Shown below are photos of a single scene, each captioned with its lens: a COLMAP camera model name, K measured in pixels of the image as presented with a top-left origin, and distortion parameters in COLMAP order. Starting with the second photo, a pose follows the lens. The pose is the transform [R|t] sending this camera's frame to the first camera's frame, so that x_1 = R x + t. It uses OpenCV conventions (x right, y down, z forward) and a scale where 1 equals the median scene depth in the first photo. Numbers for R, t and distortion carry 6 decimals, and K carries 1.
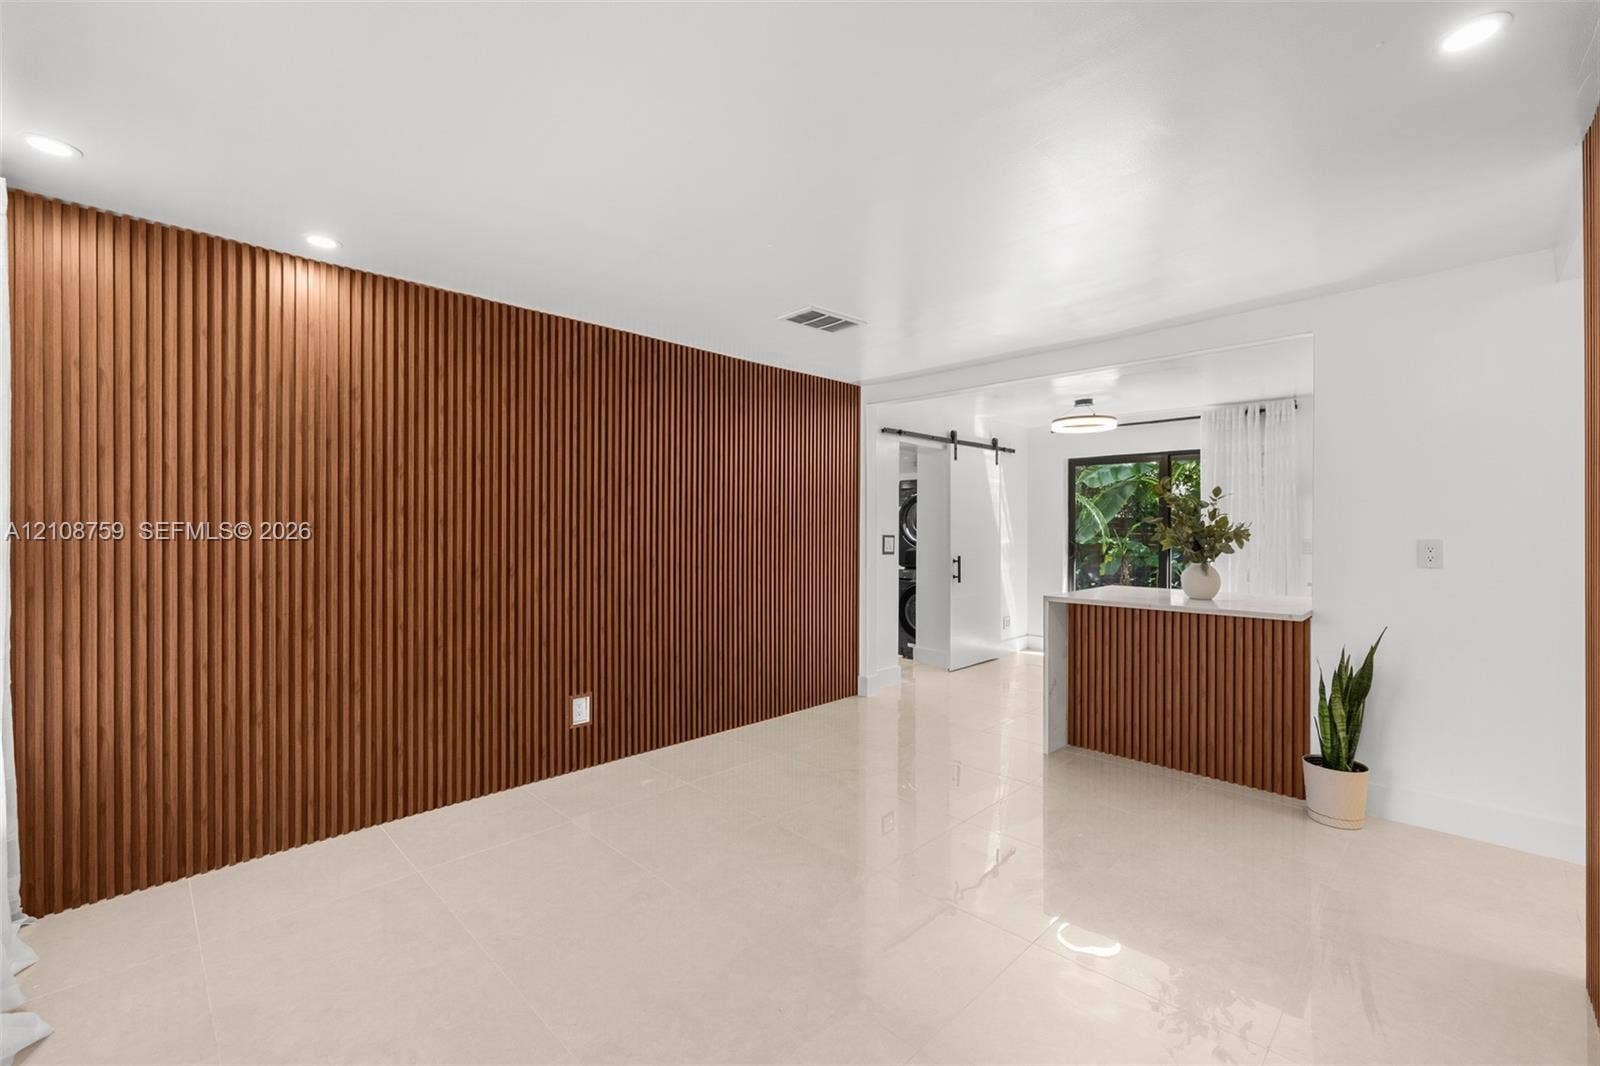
lens RADIAL K [[700.8, 0, 806.1], [0, 700.8, 536.2], [0, 0, 1]] dist [-0.008014, -0.000910]
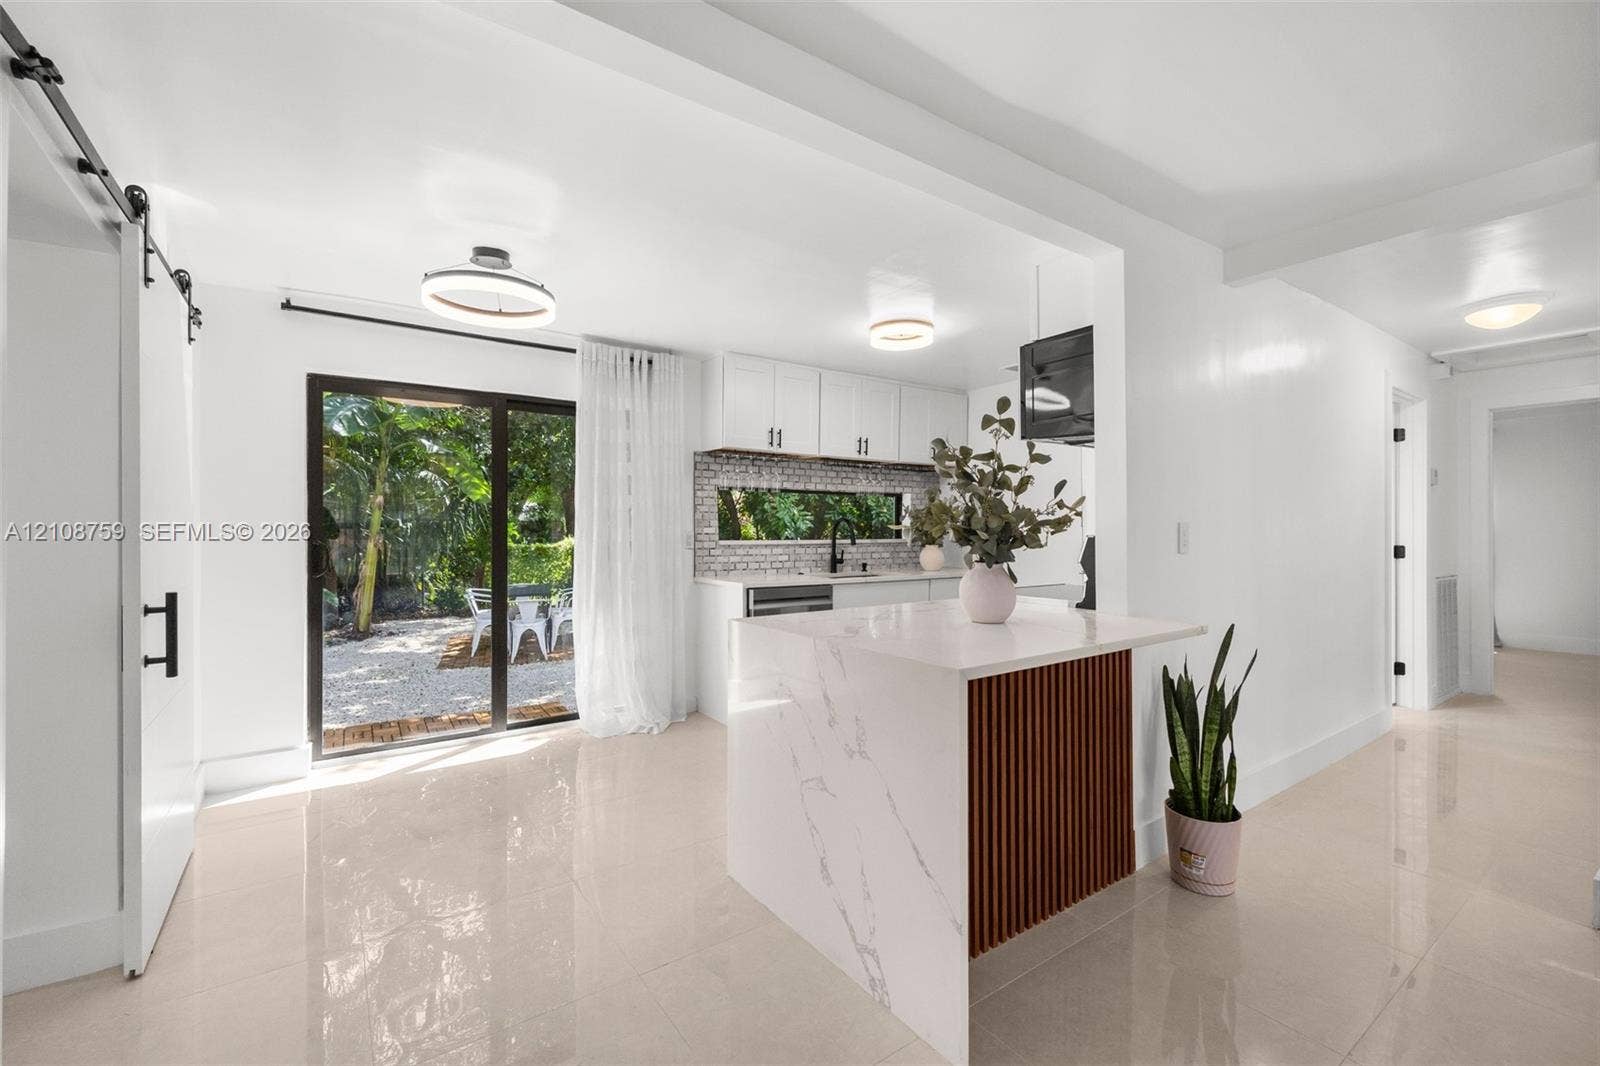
lens RADIAL K [[662.2, 0, 802.2], [0, 662.2, 525.6], [0, 0, 1]] dist [0.004824, -0.000744]
pose [[0.160576, -0.001502, 0.987022, -0.034677], [0.008176, 0.999967, 0.000191, 0.000317], [-0.986990, 0.008040, 0.160583, 0.718128]]
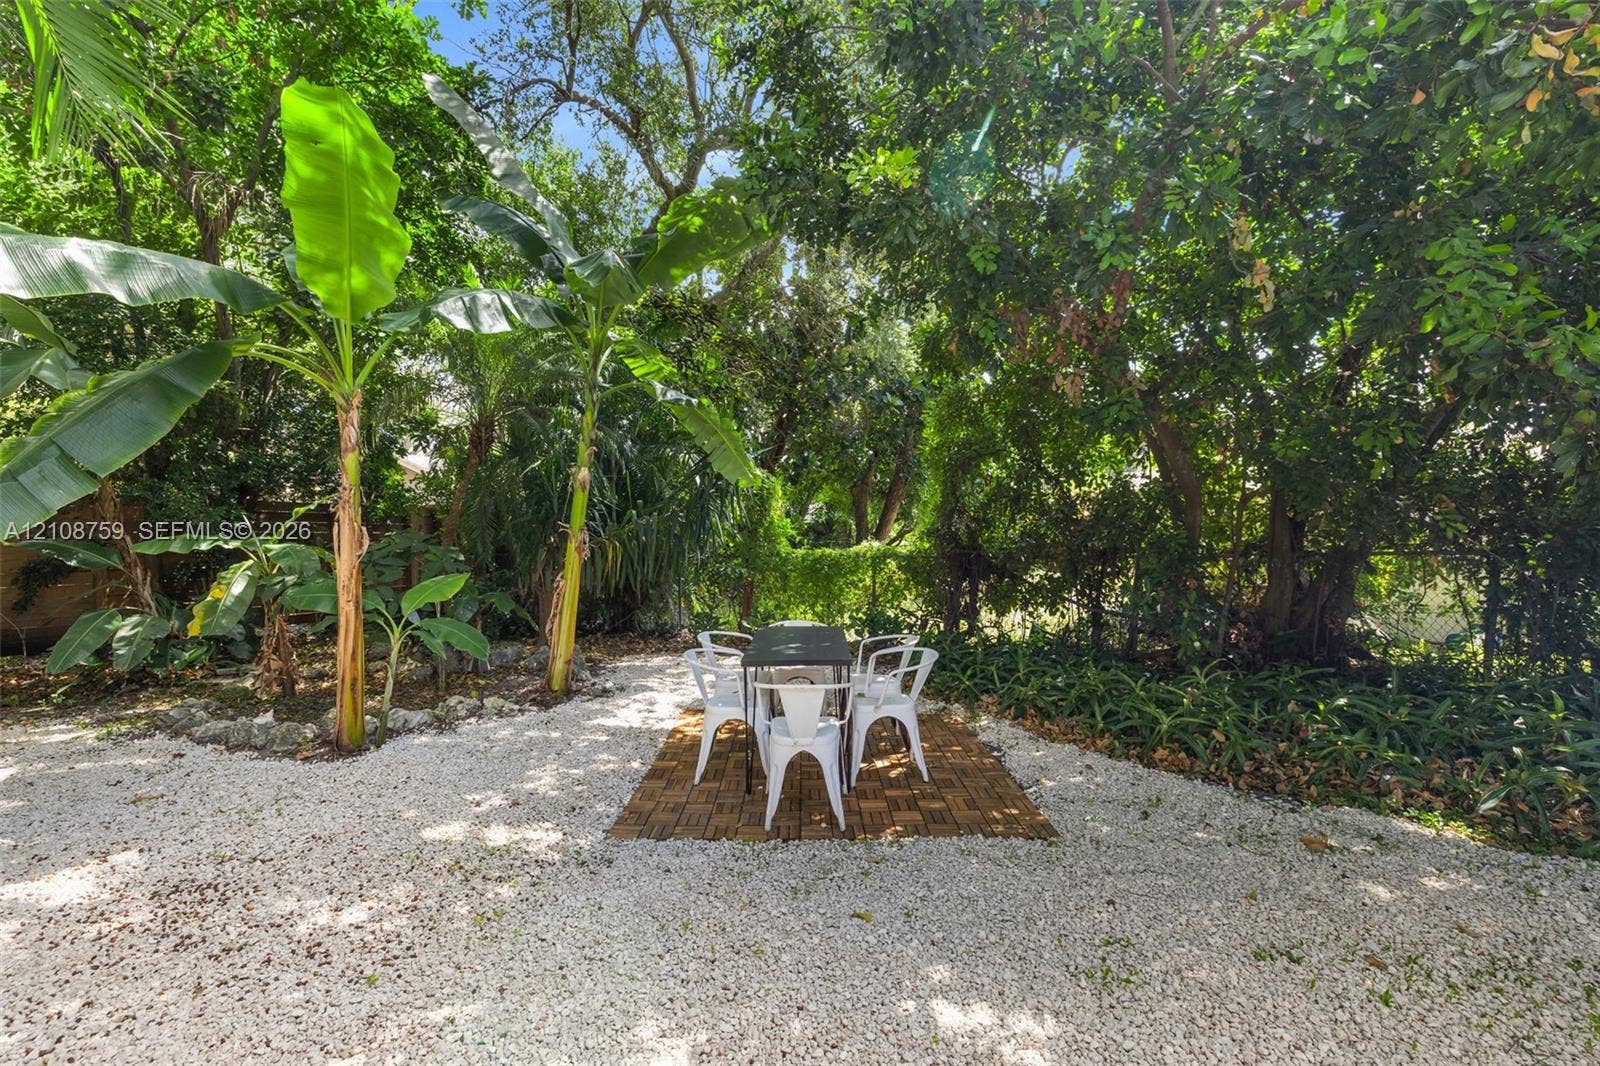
lens RADIAL K [[700.8, 0, 806.4], [0, 700.8, 539.6], [0, 0, 1]] dist [-0.008014, -0.000910]
pose [[0.537574, -0.013650, 0.843106, 0.690187], [0.014530, 0.999870, 0.006923, 0.023169], [-0.843091, 0.008528, 0.537703, 1.150961]]
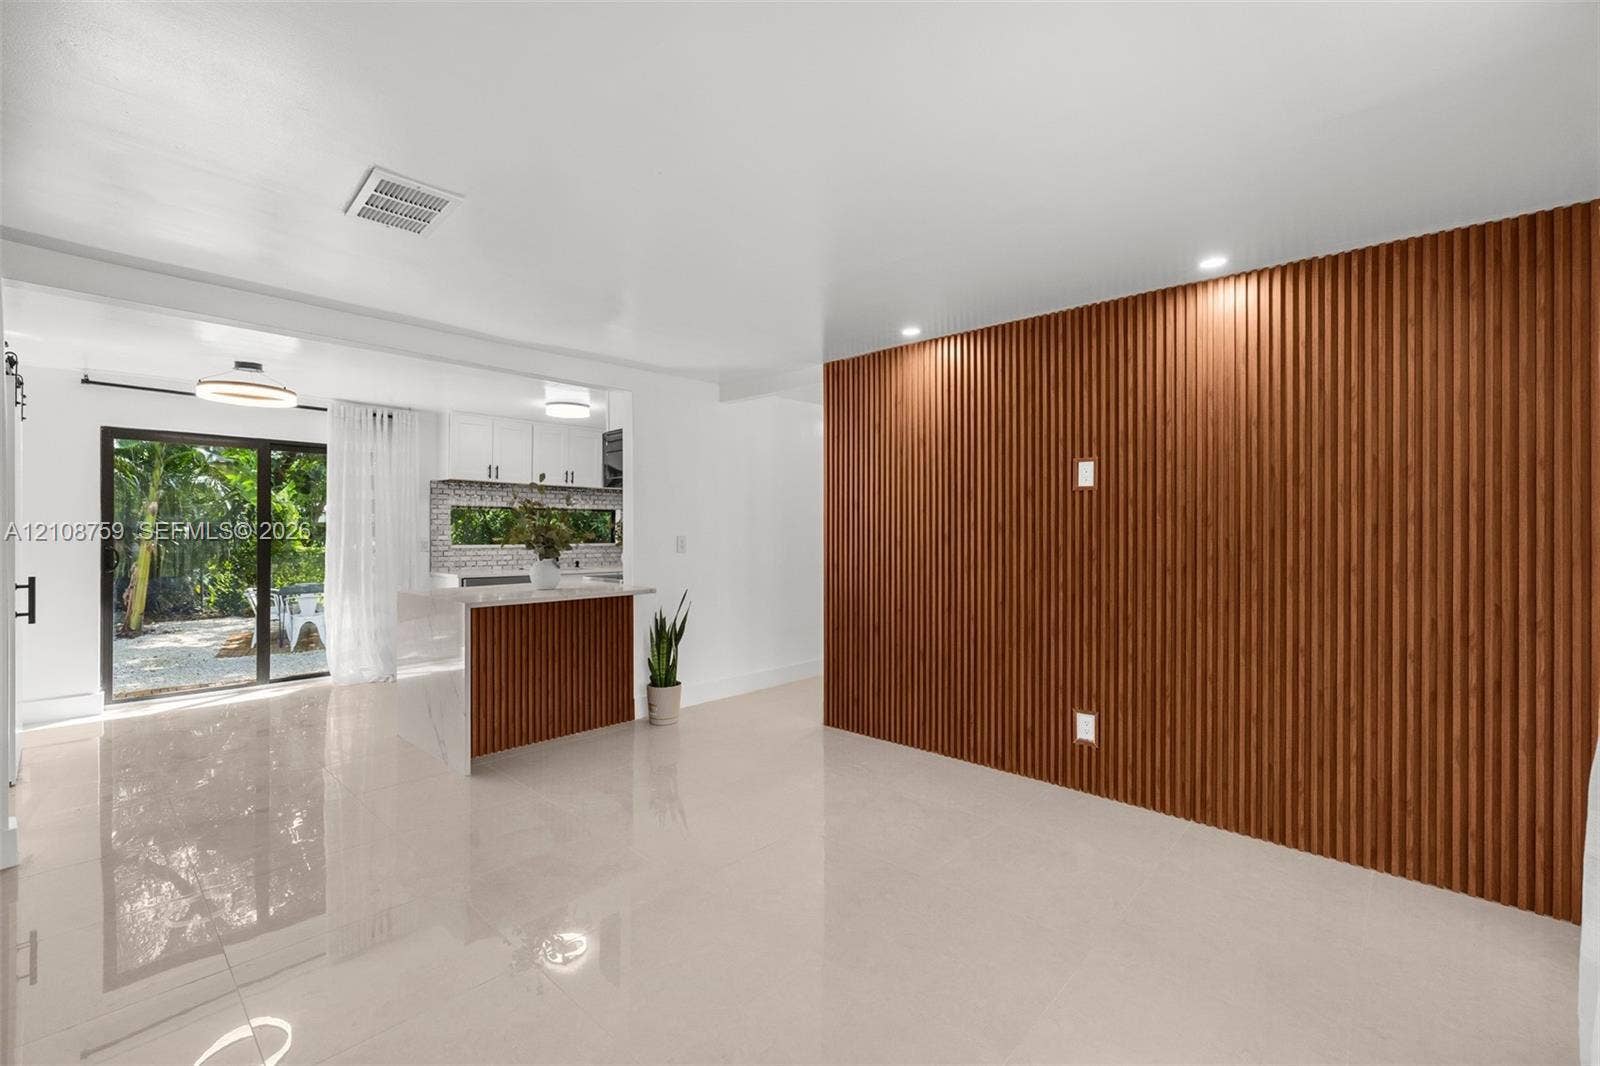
lens RADIAL K [[662.2, 0, 797.9], [0, 662.2, 526.7], [0, 0, 1]] dist [0.004824, -0.000744]
pose [[-0.048497, -0.001259, 0.998823, -0.380042], [0.004064, 0.999991, 0.001458, -0.011699], [-0.998815, 0.004130, -0.048492, 0.430494]]
